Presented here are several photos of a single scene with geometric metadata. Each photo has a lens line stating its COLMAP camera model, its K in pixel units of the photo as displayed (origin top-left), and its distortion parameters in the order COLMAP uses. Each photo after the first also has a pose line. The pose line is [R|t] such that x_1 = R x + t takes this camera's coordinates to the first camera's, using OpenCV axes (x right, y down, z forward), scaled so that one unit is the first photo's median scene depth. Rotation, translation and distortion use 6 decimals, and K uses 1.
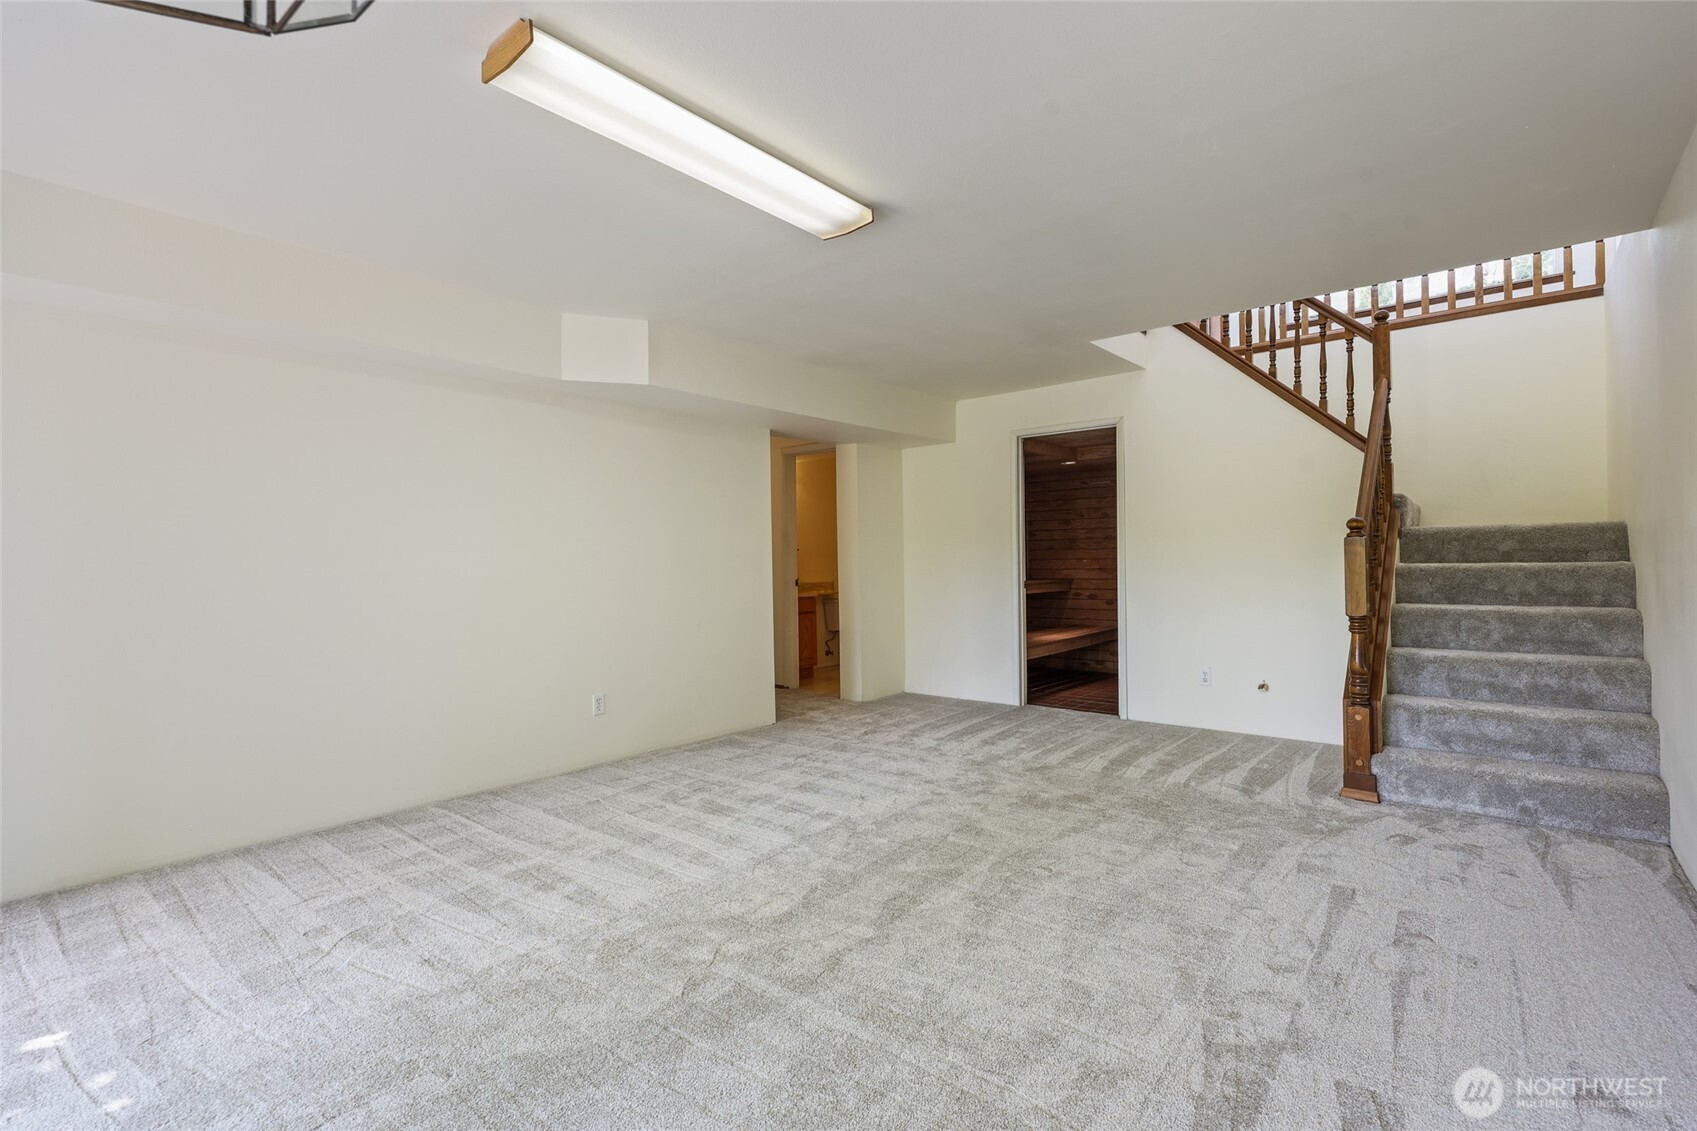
lens RADIAL K [[780.5, 0, 853.2], [0, 780.5, 557.0], [0, 0, 1]] dist [-0.004677, -0.000227]
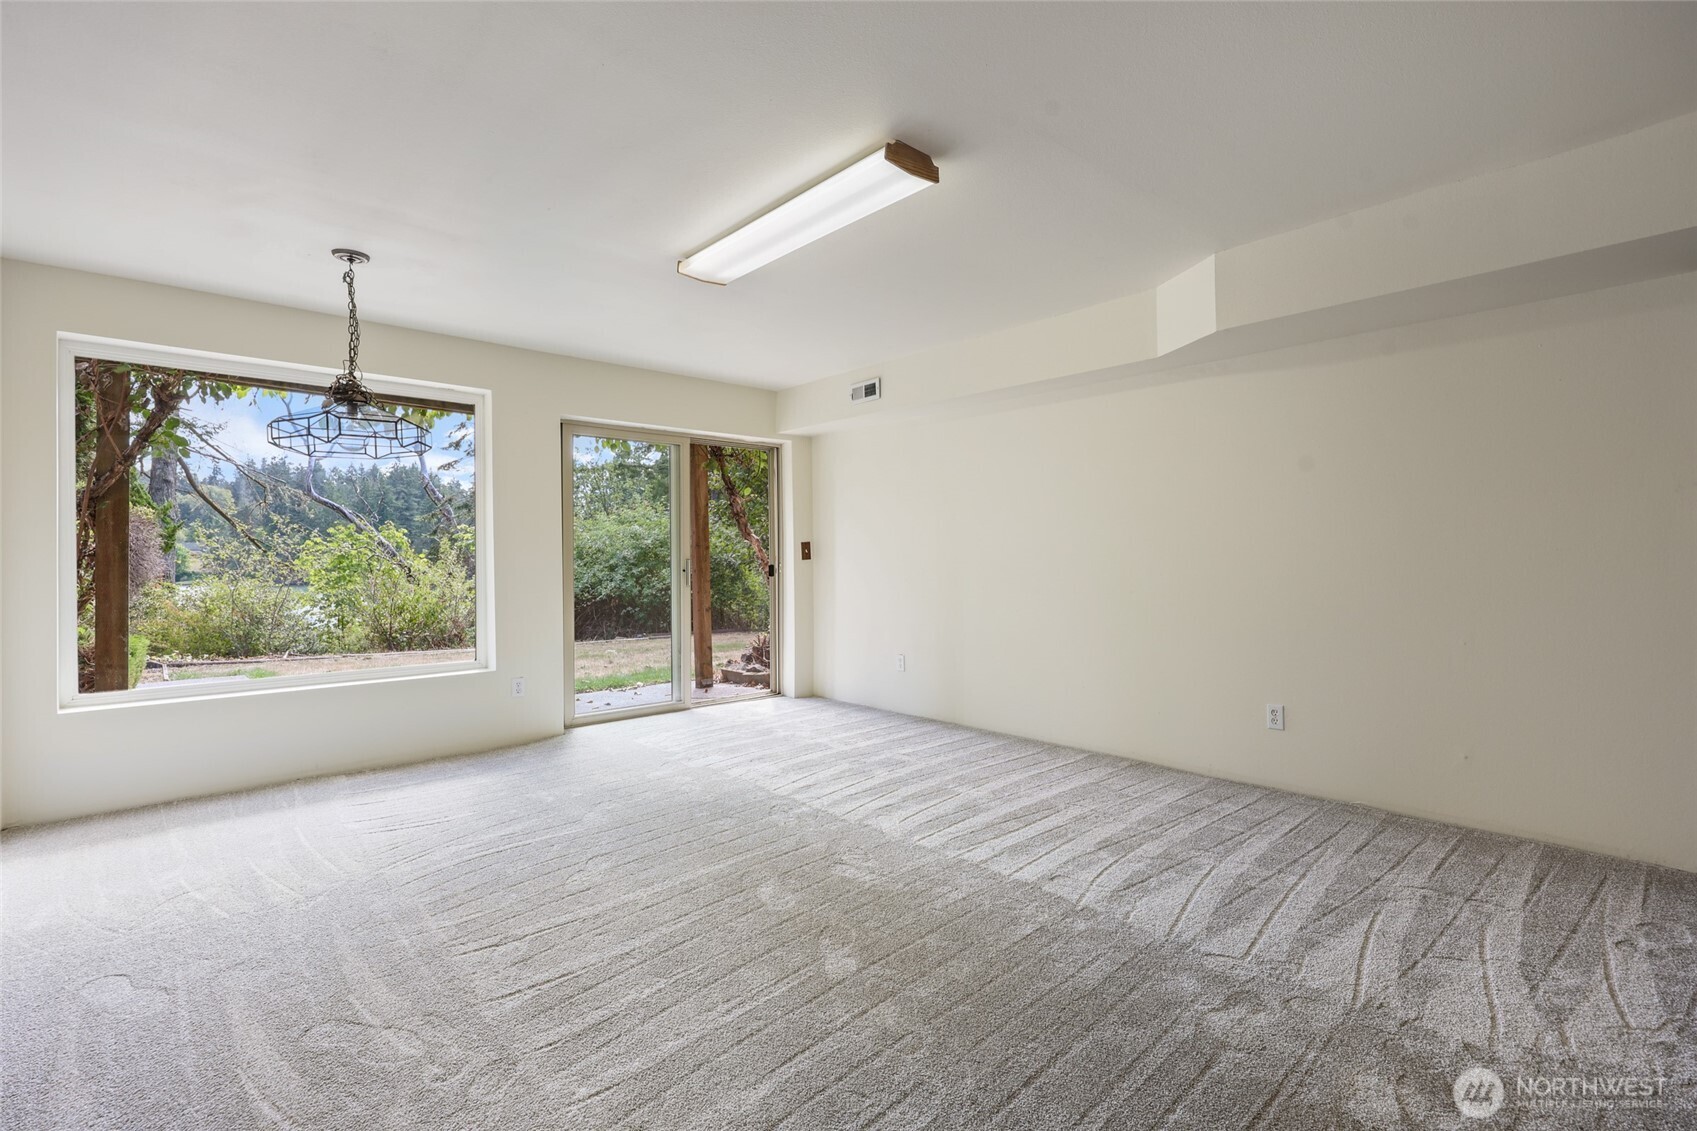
lens RADIAL K [[780.5, 0, 851.8], [0, 780.5, 556.5], [0, 0, 1]] dist [-0.004677, -0.000227]
pose [[-0.140173, 0.019958, -0.989926, 0.666908], [0.015360, 0.999720, 0.017980, -0.005306], [0.990008, -0.012684, -0.140441, 0.804136]]
